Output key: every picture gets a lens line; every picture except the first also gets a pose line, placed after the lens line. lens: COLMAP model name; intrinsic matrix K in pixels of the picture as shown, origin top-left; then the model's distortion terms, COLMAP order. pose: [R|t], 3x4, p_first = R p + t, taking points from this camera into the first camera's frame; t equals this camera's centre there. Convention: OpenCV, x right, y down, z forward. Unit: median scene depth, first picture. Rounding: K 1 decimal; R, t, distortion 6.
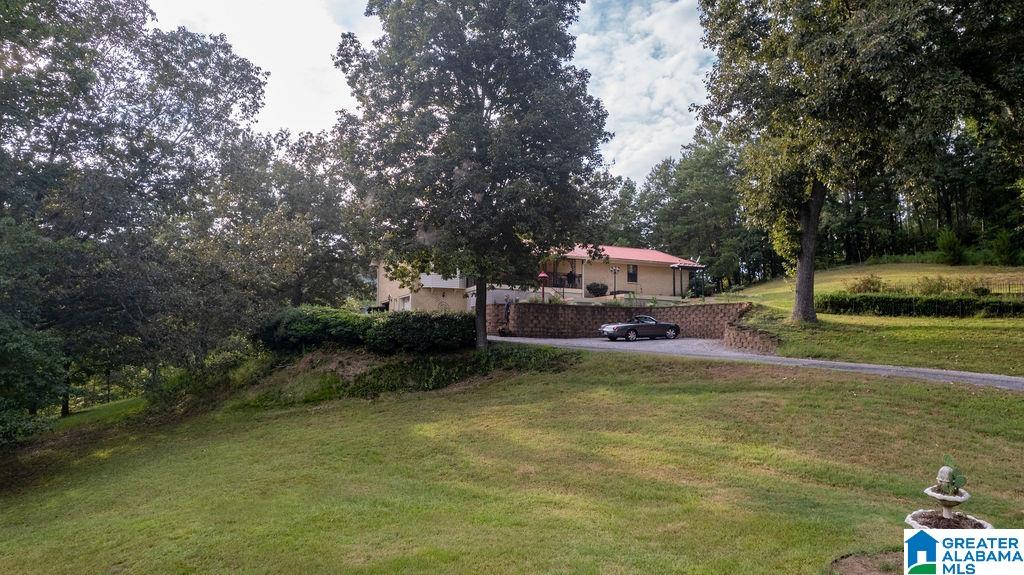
lens RADIAL K [[649.5, 0, 508.9], [0, 649.5, 297.5], [0, 0, 1]] dist [-0.072242, 0.062149]
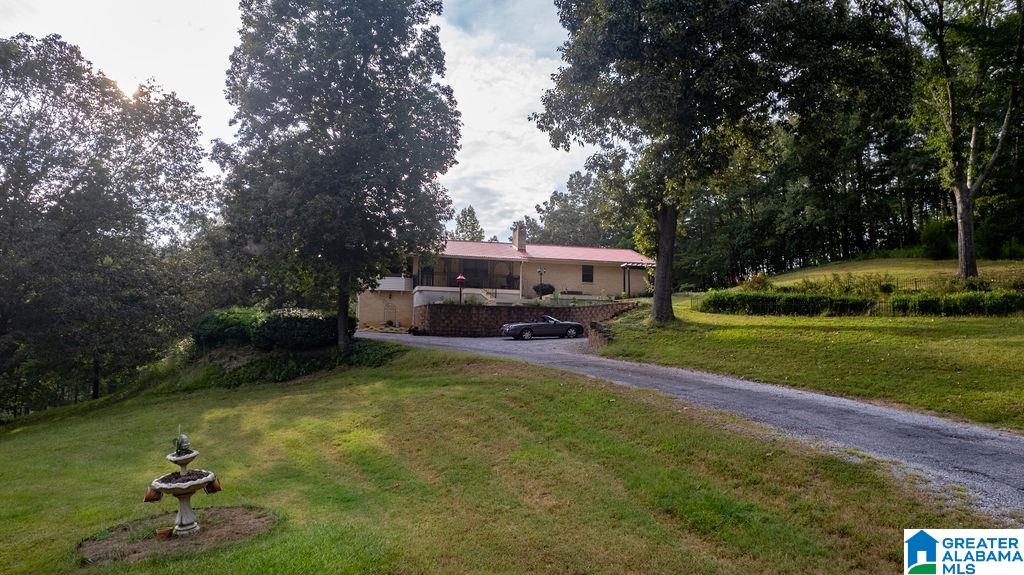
lens RADIAL K [[649.5, 0, 508.9], [0, 649.5, 297.5], [0, 0, 1]] dist [-0.072242, 0.062149]
pose [[0.984832, -0.008853, -0.173286, 0.342337], [0.008983, 0.999960, -0.000031, -0.001120], [0.173280, -0.001526, 0.984871, -0.032615]]
